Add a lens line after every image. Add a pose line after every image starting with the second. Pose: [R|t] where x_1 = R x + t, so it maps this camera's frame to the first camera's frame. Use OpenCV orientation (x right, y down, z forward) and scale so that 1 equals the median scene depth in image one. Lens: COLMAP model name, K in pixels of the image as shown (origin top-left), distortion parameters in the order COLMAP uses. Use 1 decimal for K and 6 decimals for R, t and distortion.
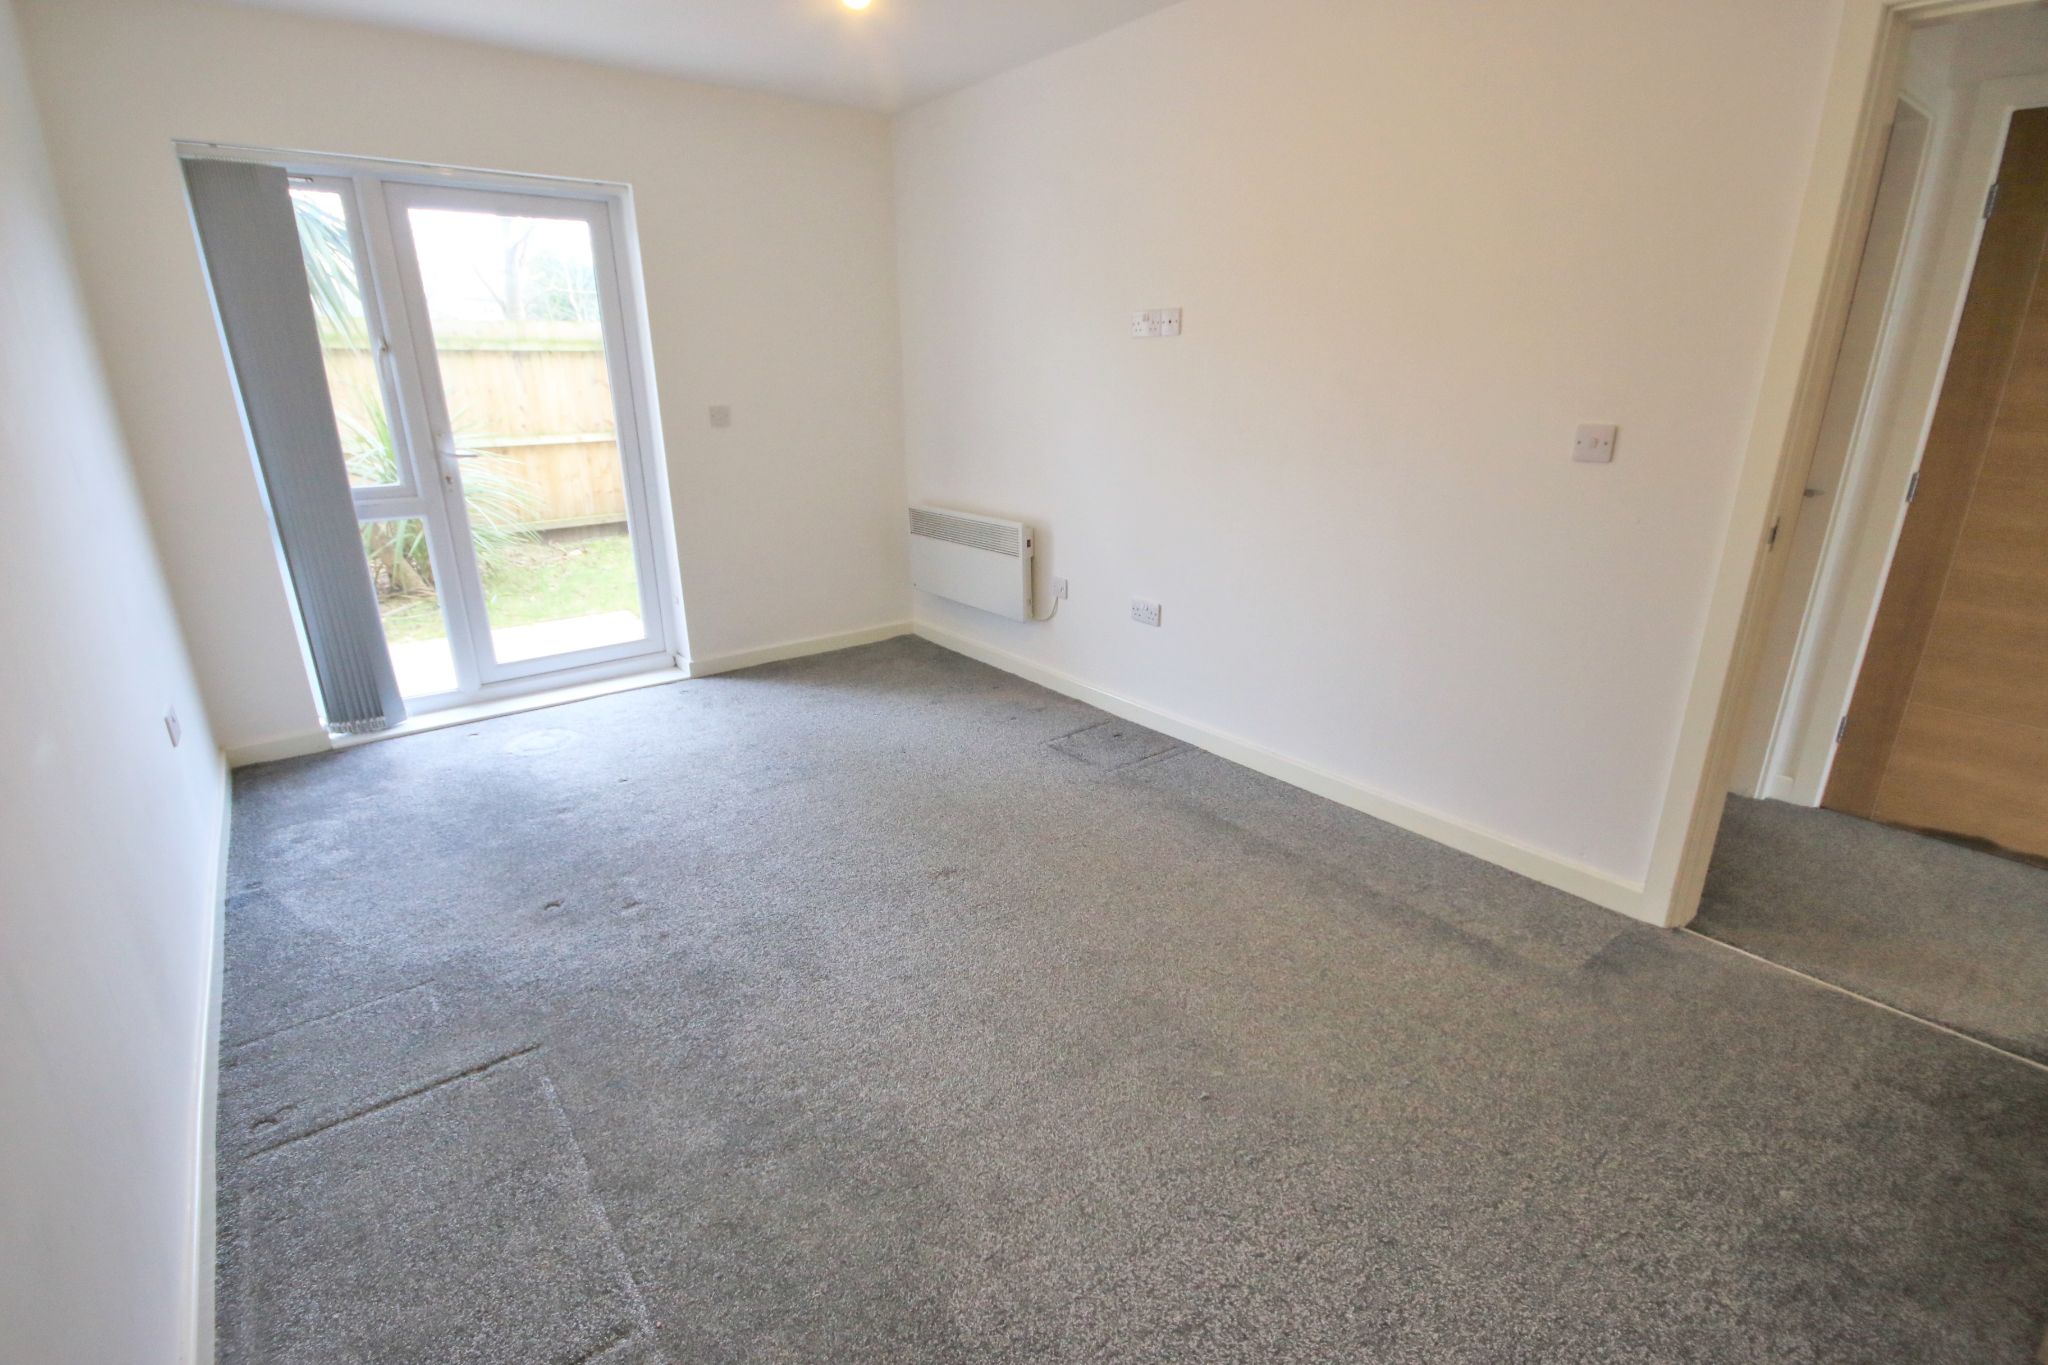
lens RADIAL K [[932.0, 0, 1012.5], [0, 932.0, 687.7], [0, 0, 1]] dist [-0.008749, 0.000950]
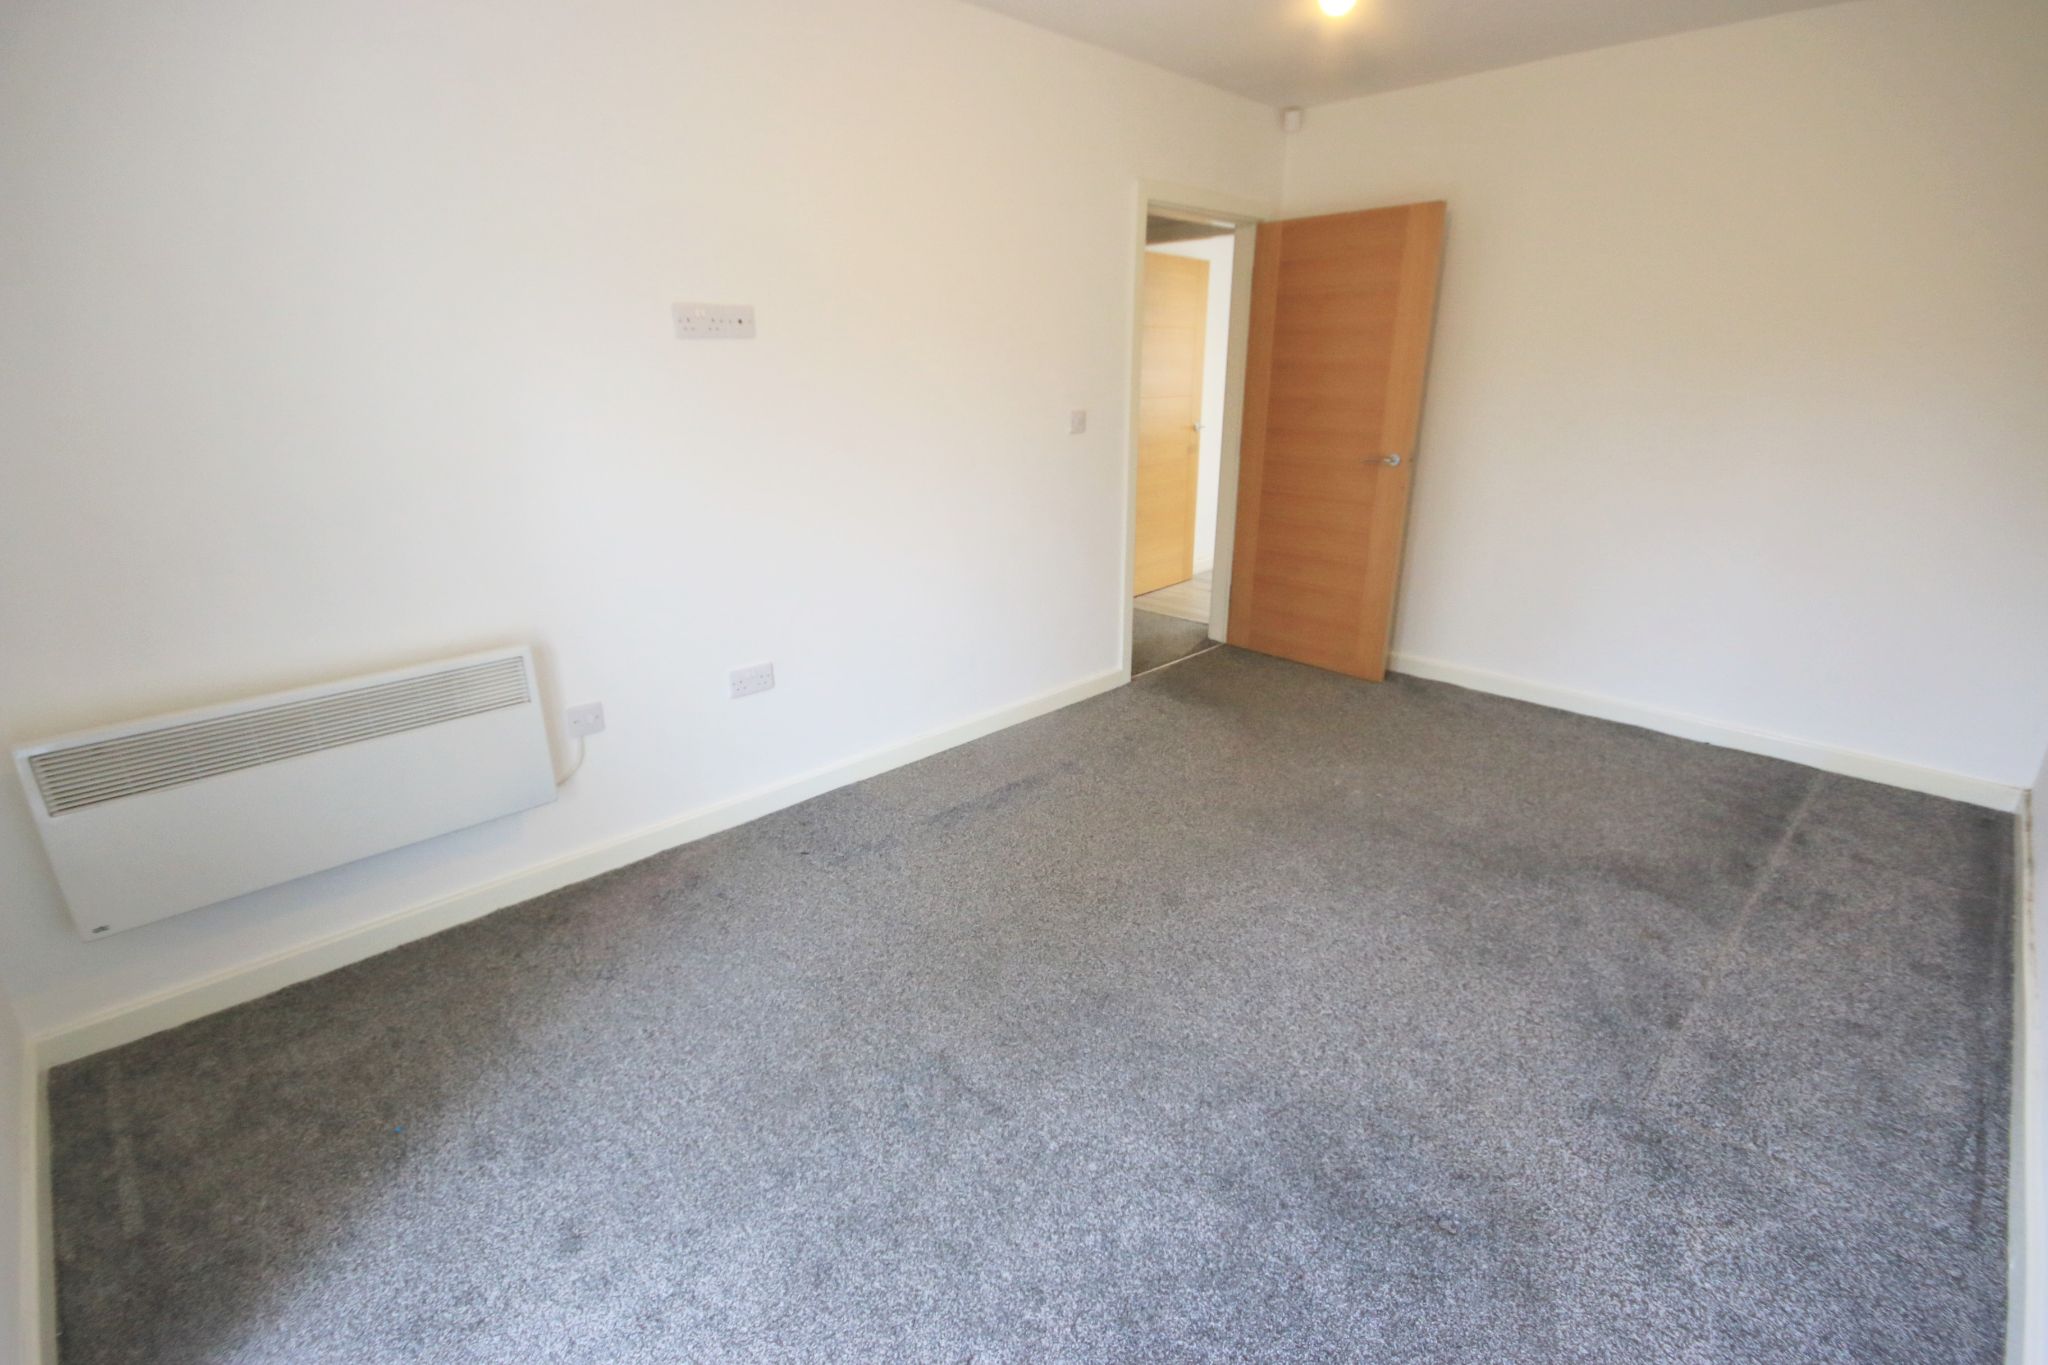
lens RADIAL K [[932.0, 0, 1012.5], [0, 932.0, 687.7], [0, 0, 1]] dist [-0.008749, 0.000950]
pose [[-0.112747, -0.315017, 0.942365, -0.592152], [0.329853, 0.882762, 0.334558, -0.248517], [-0.937275, 0.348562, 0.004380, 0.721797]]
